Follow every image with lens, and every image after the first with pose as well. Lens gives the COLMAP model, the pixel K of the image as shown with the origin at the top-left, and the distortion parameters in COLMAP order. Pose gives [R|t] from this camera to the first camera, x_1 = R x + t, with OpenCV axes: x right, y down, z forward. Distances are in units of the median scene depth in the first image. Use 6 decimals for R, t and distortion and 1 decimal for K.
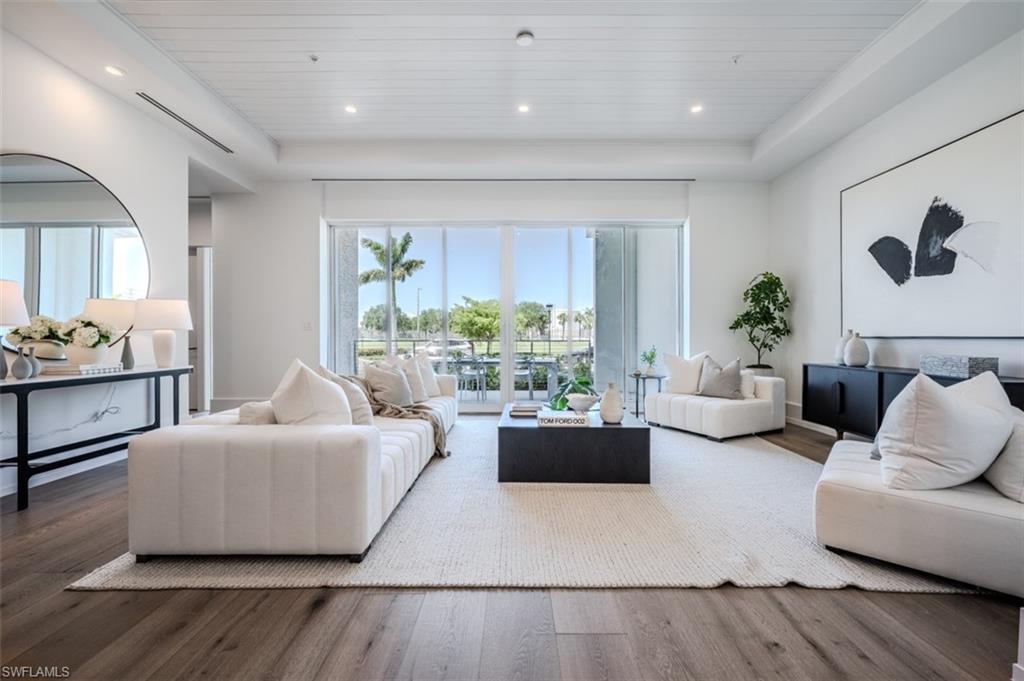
lens RADIAL K [[429.2, 0, 514.7], [0, 429.2, 340.1], [0, 0, 1]] dist [-0.001349, 0.000054]
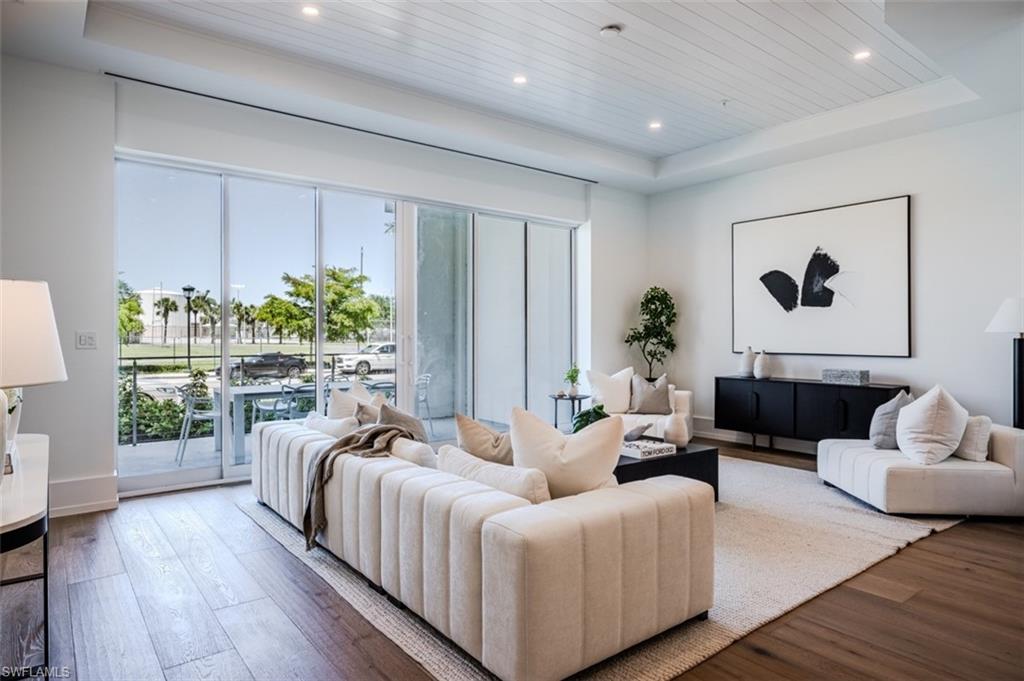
lens RADIAL K [[608.6, 0, 512.4], [0, 608.6, 338.5], [0, 0, 1]] dist [-0.003785, -0.002525]
pose [[0.786673, -0.002584, 0.617365, -0.838811], [0.003285, 0.999995, 0.000000, -0.054973], [-0.617362, 0.002028, 0.786677, 0.116025]]
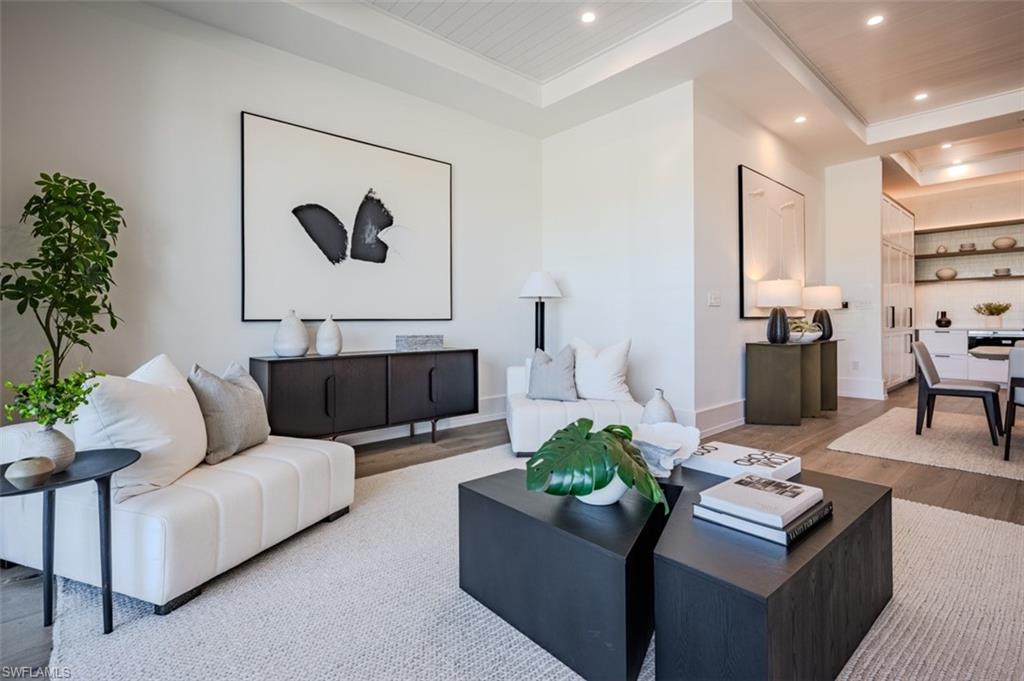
lens RADIAL K [[471.5, 0, 510.7], [0, 471.5, 314.0], [0, 0, 1]] dist [-0.000367, -0.000228]
pose [[-0.661387, 0.005181, 0.750027, -0.118943], [0.008830, 0.999961, 0.000879, -0.018458], [-0.749993, 0.007204, -0.661407, 1.436275]]
